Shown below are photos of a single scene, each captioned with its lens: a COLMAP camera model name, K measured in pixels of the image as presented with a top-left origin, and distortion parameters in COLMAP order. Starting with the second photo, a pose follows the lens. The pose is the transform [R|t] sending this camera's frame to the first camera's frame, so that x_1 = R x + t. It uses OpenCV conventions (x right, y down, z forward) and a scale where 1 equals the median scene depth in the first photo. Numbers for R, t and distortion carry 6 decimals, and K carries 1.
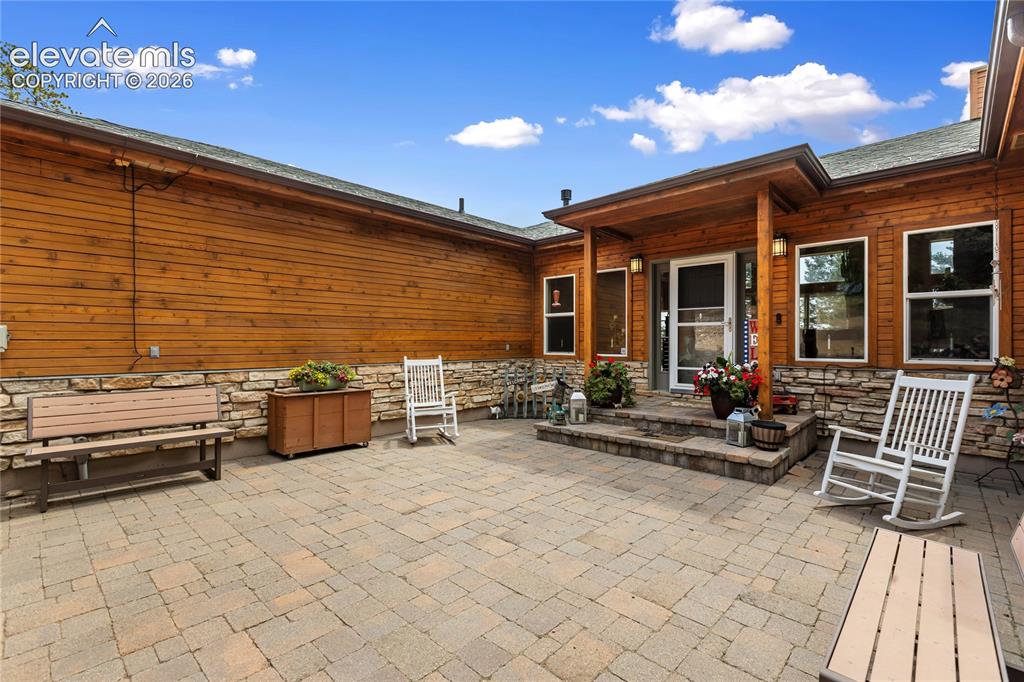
lens RADIAL K [[464.8, 0, 513.6], [0, 464.8, 323.9], [0, 0, 1]] dist [0.001391, 0.000425]
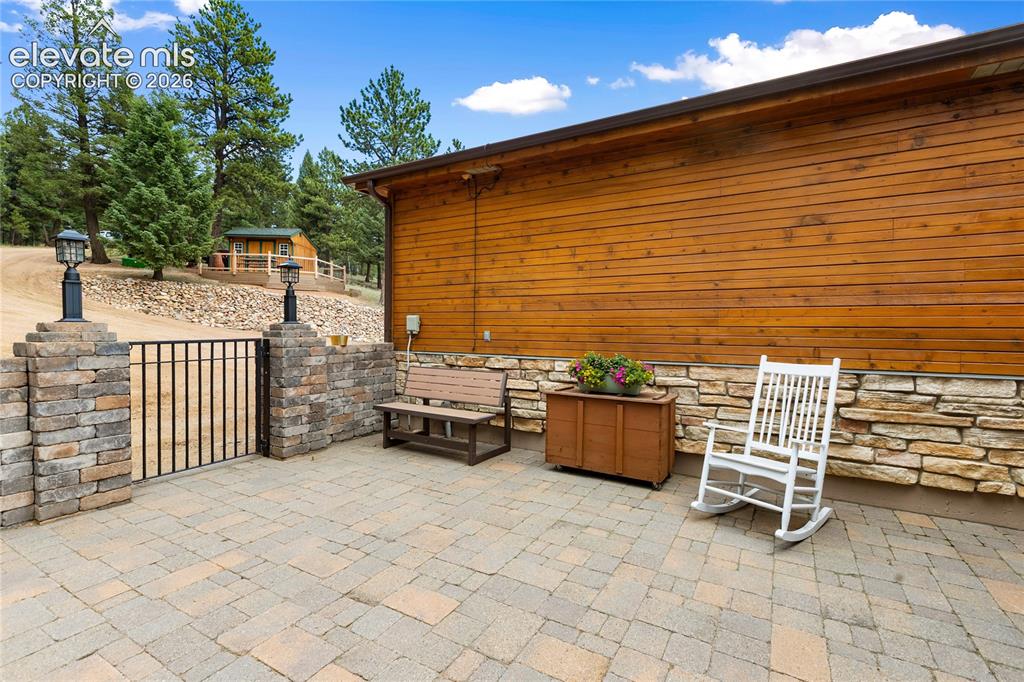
lens RADIAL K [[464.8, 0, 513.6], [0, 464.8, 323.9], [0, 0, 1]] dist [0.001391, 0.000425]
pose [[0.225066, -0.006830, -0.974319, 0.294085], [0.029864, 0.999554, -0.000108, 0.029696], [0.973886, -0.029073, 0.225170, 0.724289]]
